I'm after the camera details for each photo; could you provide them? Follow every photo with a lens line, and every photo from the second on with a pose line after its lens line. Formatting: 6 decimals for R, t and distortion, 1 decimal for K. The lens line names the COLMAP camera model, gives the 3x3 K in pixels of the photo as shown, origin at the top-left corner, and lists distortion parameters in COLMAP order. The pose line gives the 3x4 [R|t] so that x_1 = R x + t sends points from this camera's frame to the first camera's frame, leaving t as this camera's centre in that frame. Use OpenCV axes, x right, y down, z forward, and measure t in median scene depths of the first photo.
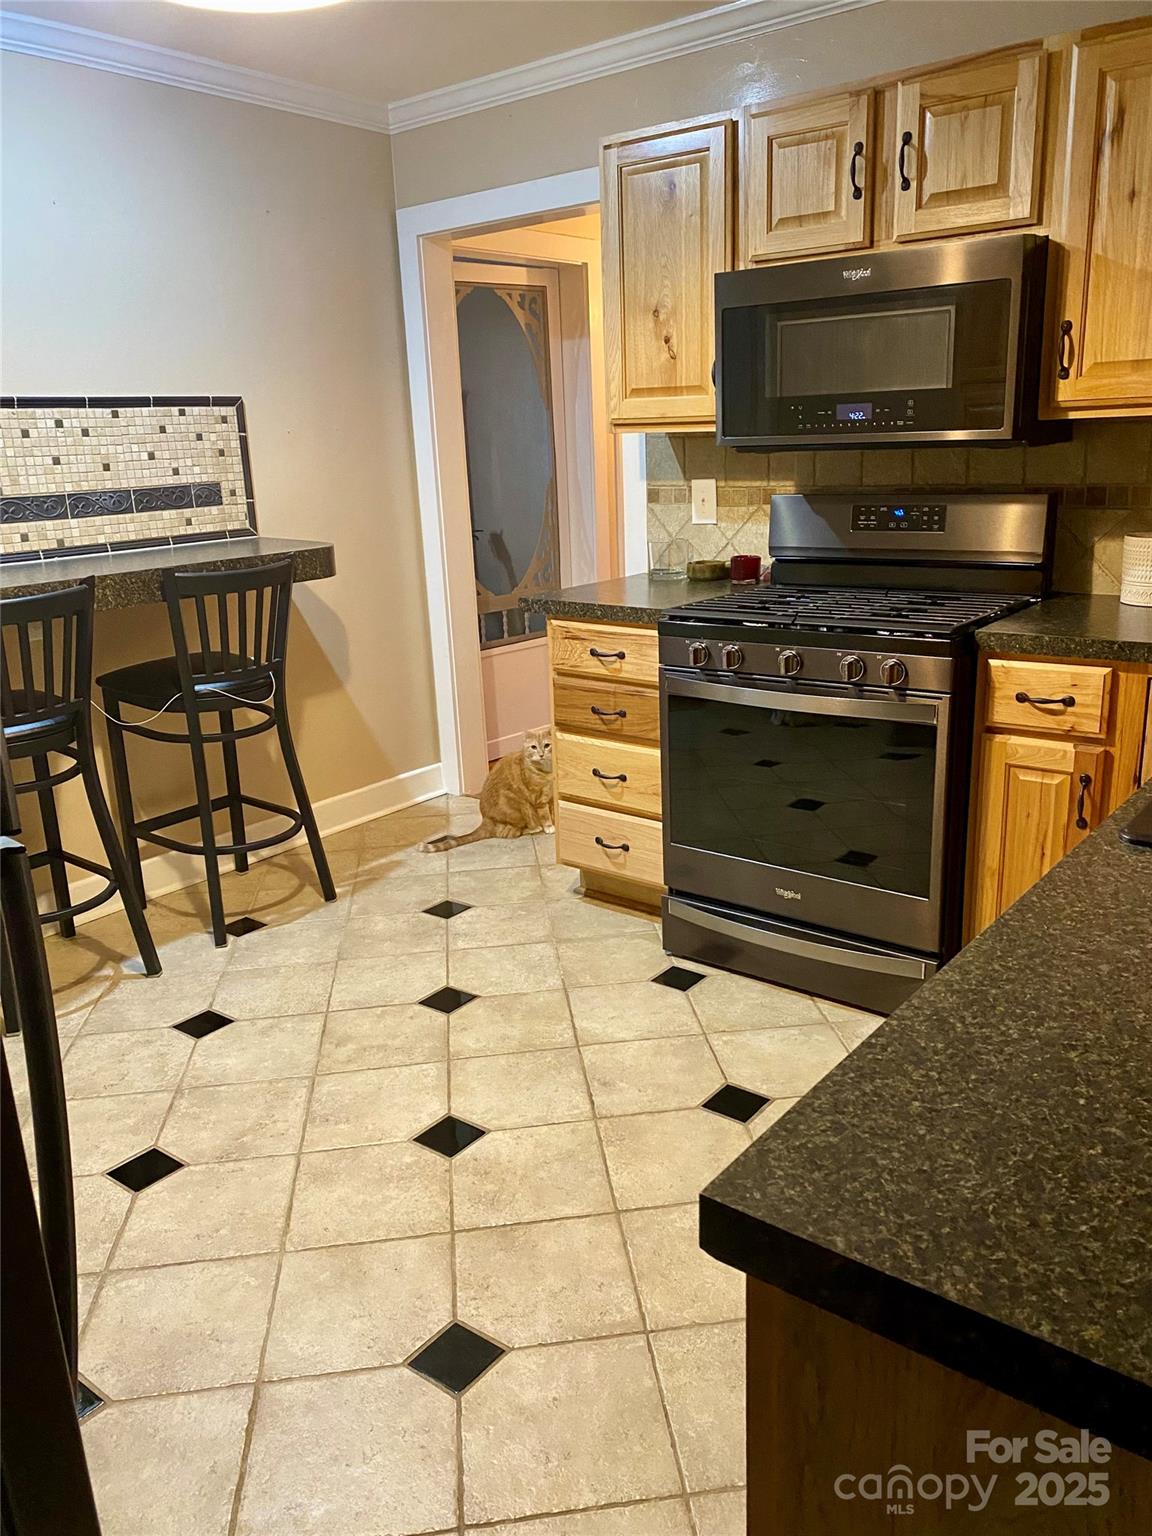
lens RADIAL K [[1170.1, 0, 594.1], [0, 1170.1, 777.9], [0, 0, 1]] dist [0.032549, -0.036490]
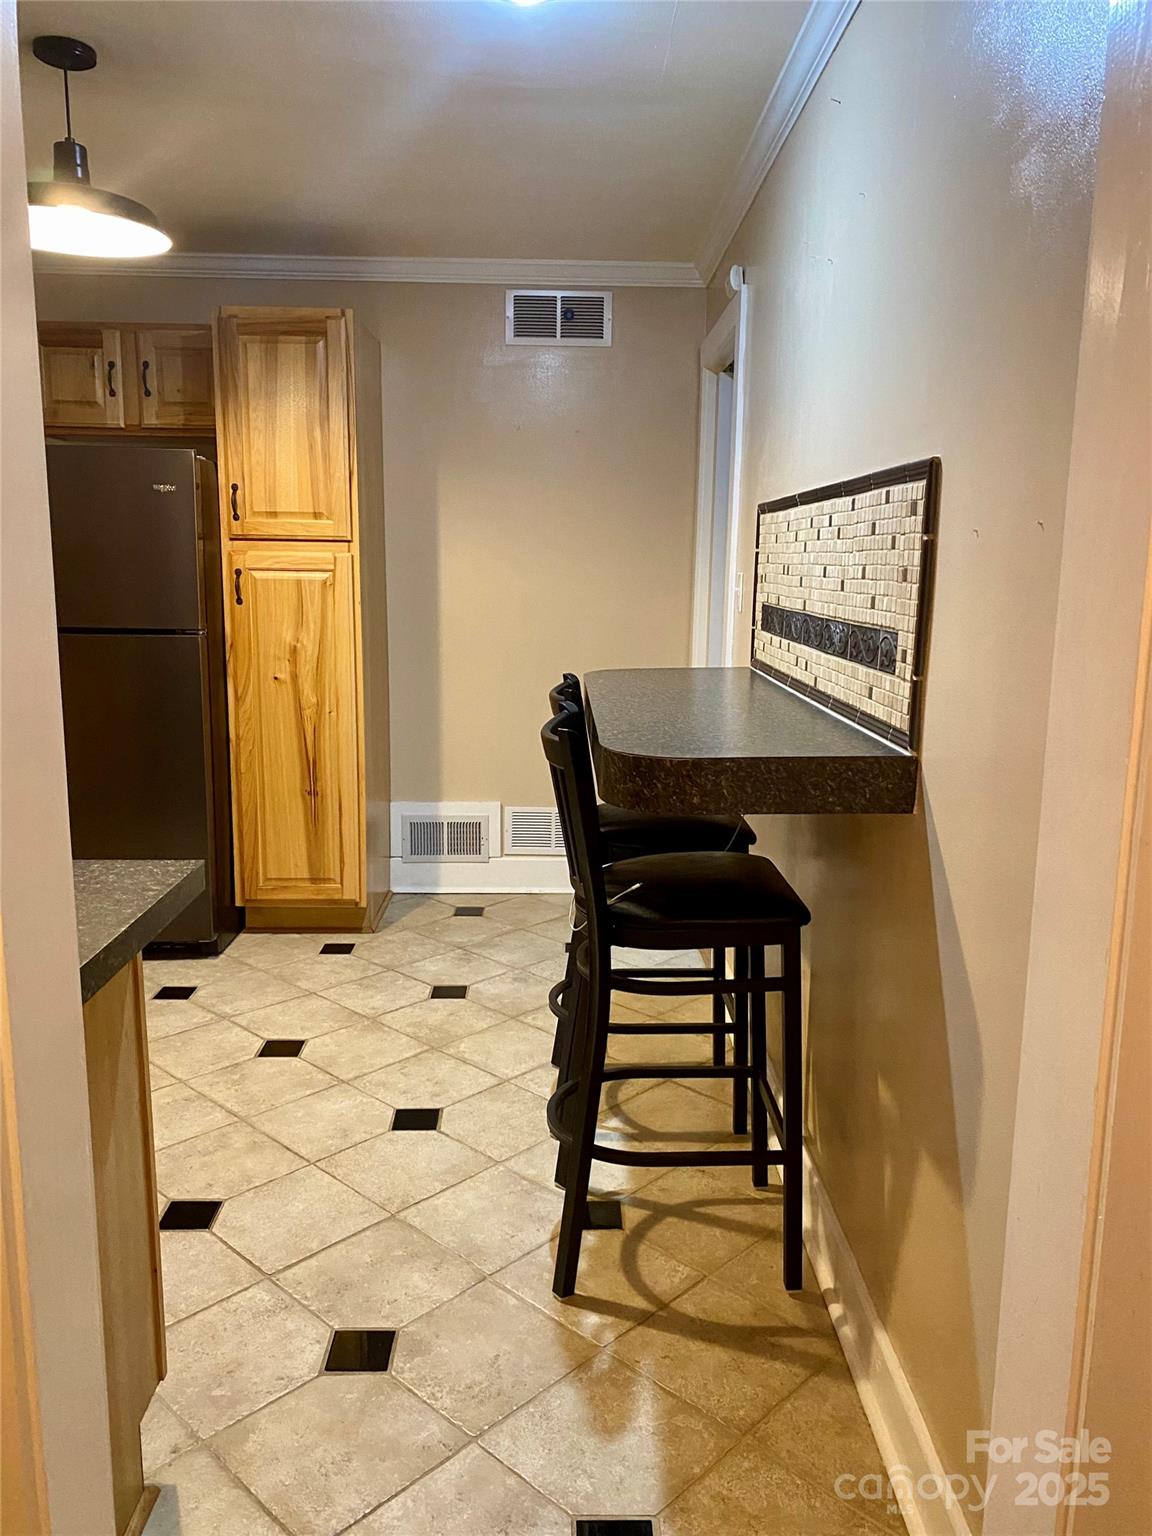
lens RADIAL K [[1170.1, 0, 580.5], [0, 1170.1, 755.5], [0, 0, 1]] dist [0.032549, -0.036490]
pose [[-0.775262, 0.128115, -0.618510, 0.143858], [-0.167549, 0.902424, 0.396935, -0.520467], [0.609012, 0.411360, -0.678150, 1.753093]]
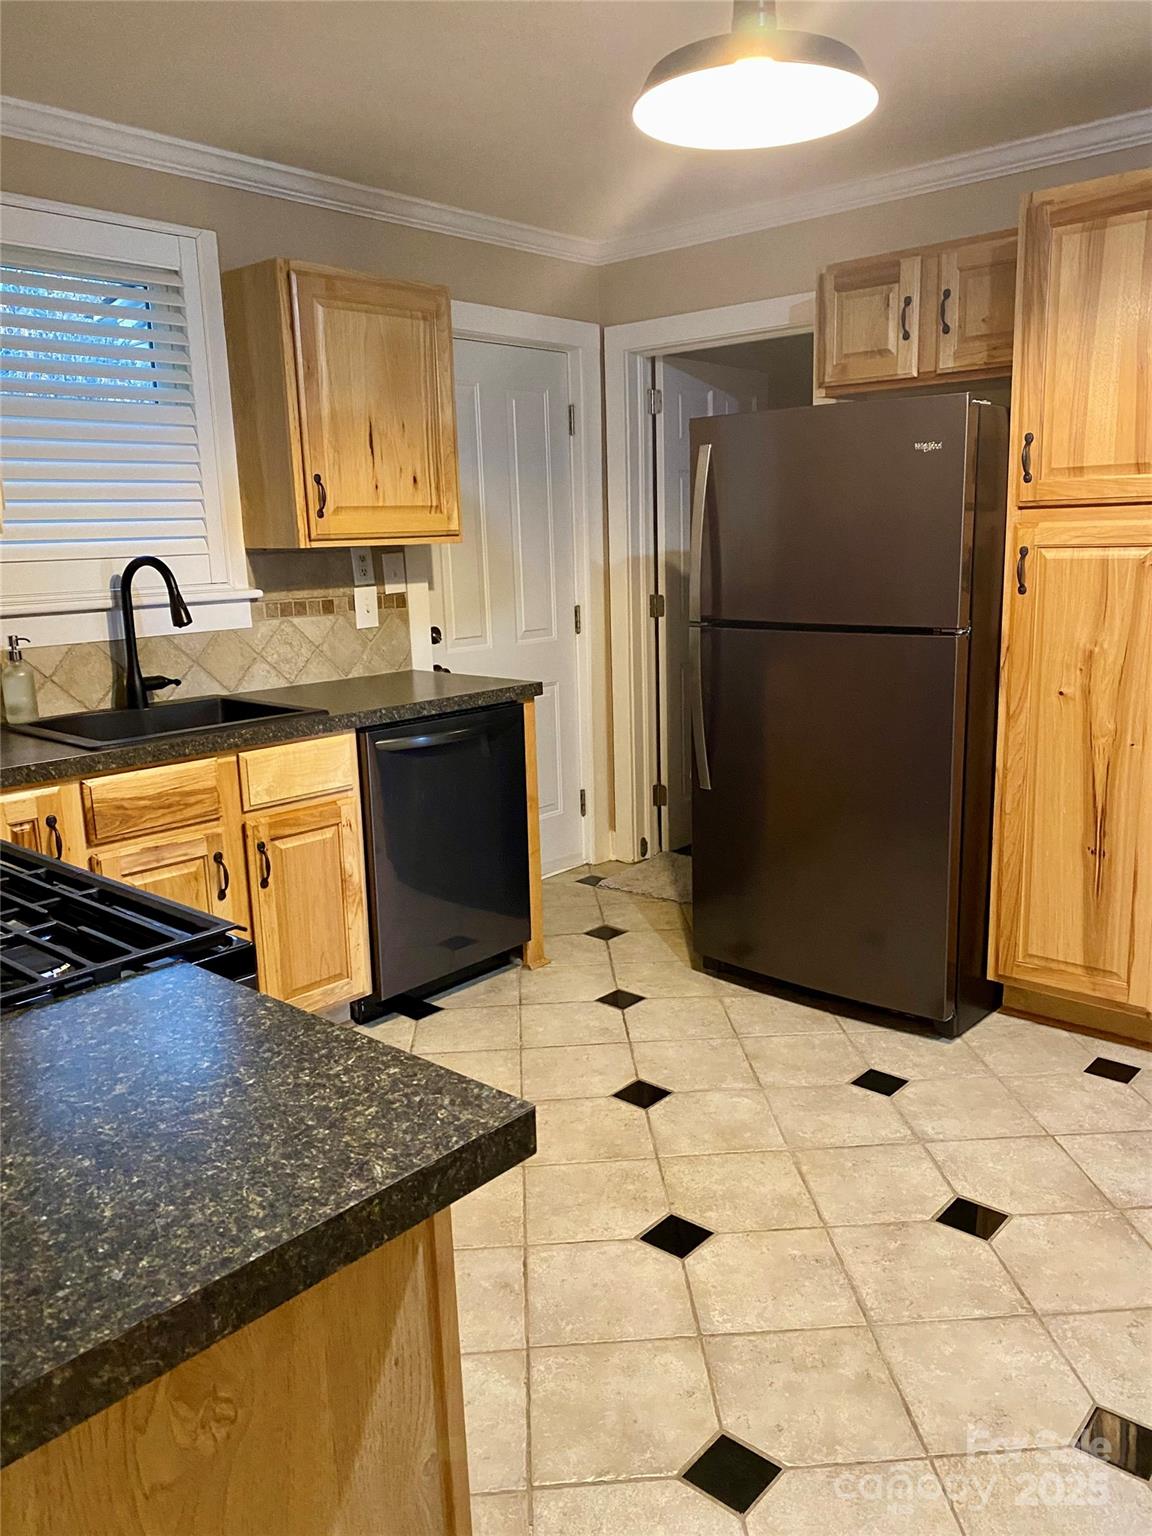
lens RADIAL K [[1170.1, 0, 601.3], [0, 1170.1, 768.3], [0, 0, 1]] dist [0.032549, -0.036490]
pose [[-0.996676, 0.048564, 0.065408, -0.127190], [0.073581, 0.881234, 0.466917, -0.440412], [-0.034964, 0.470178, -0.881879, 1.492759]]
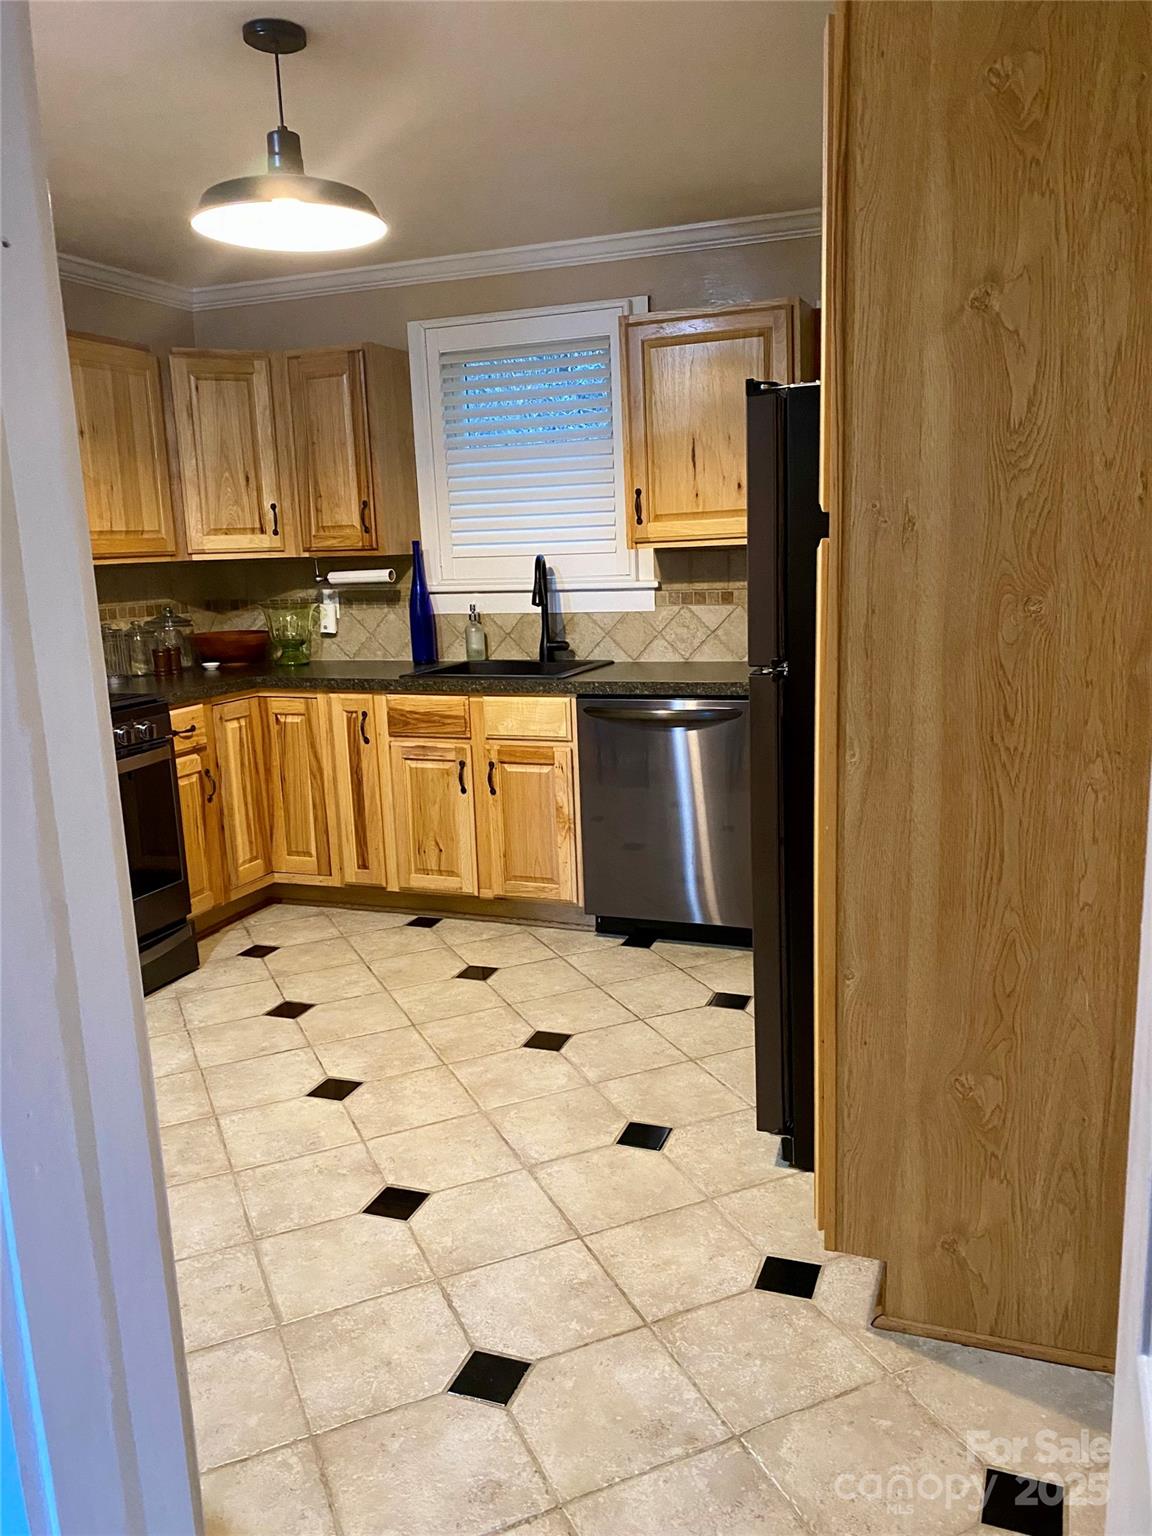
lens RADIAL K [[1170.1, 0, 599.5], [0, 1170.1, 764.1], [0, 0, 1]] dist [0.032549, -0.036490]
pose [[-0.299935, -0.131966, 0.944788, -1.216821], [0.314059, 0.921516, 0.228418, -0.197076], [-0.900781, 0.365230, -0.234949, 0.811247]]
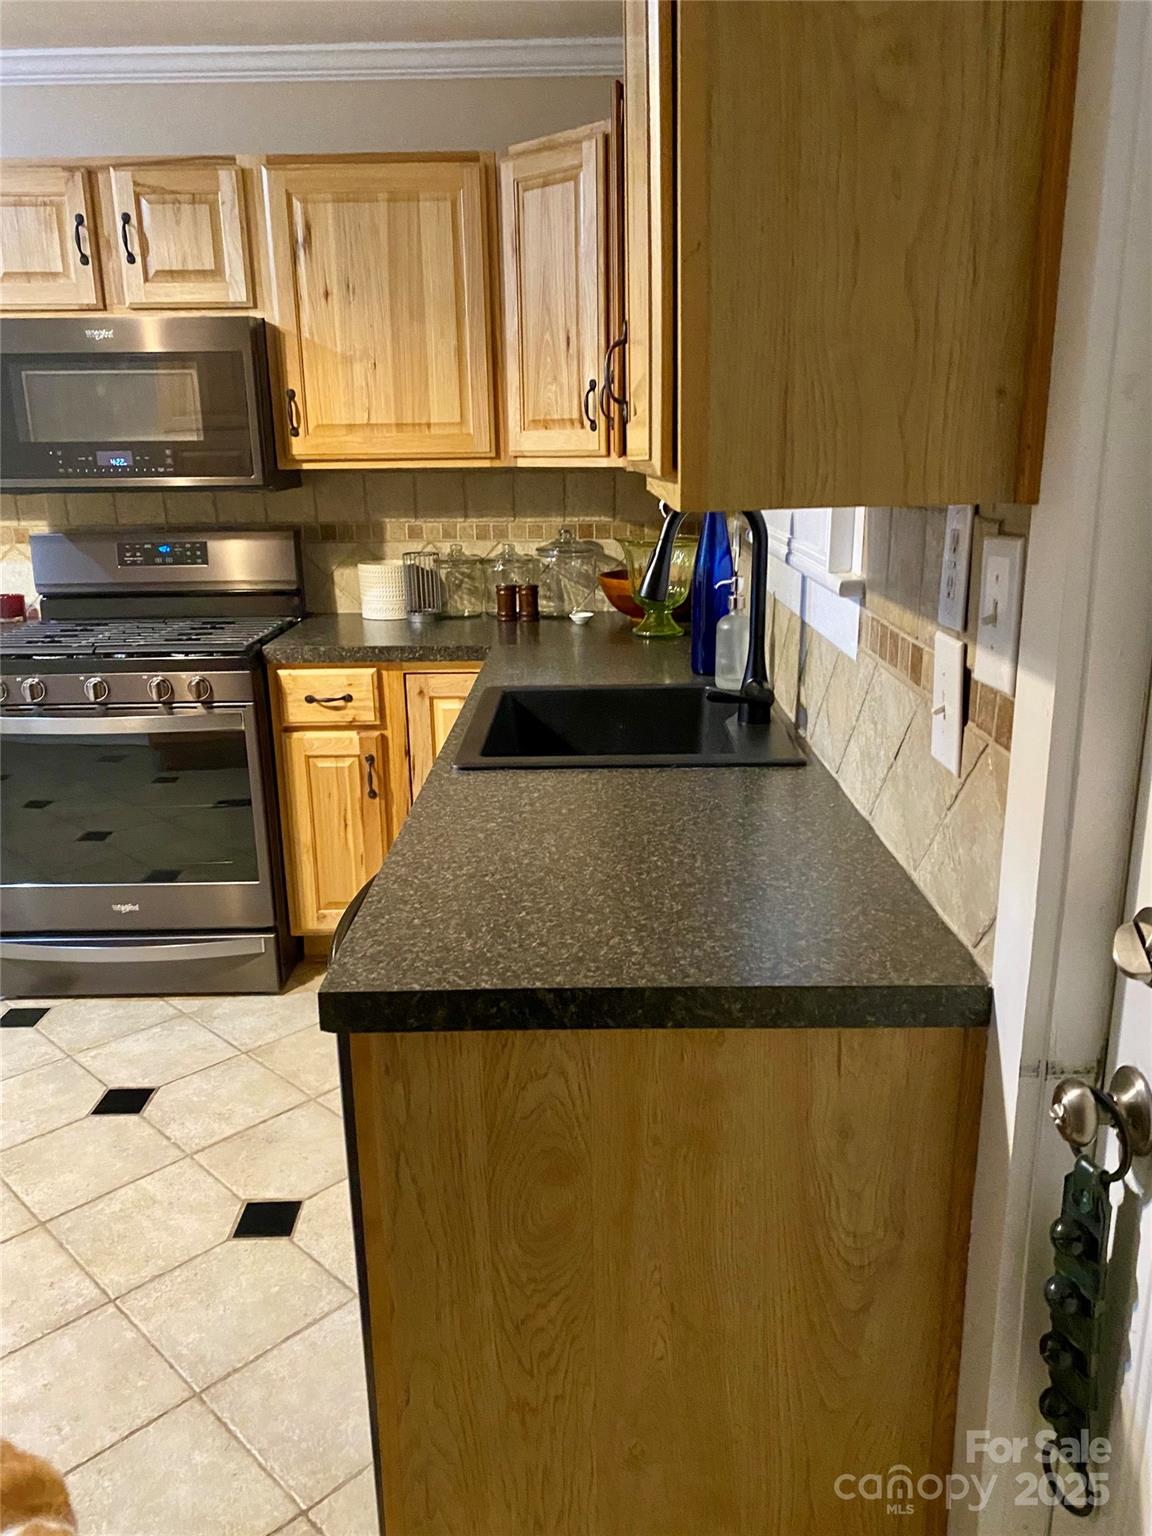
lens RADIAL K [[1170.1, 0, 588.5], [0, 1170.1, 777.0], [0, 0, 1]] dist [0.032549, -0.036490]
pose [[0.787915, -0.140947, 0.599436, -0.133445], [0.158698, 0.987048, 0.023490, 0.025925], [-0.594983, 0.076622, 0.800078, -0.117832]]
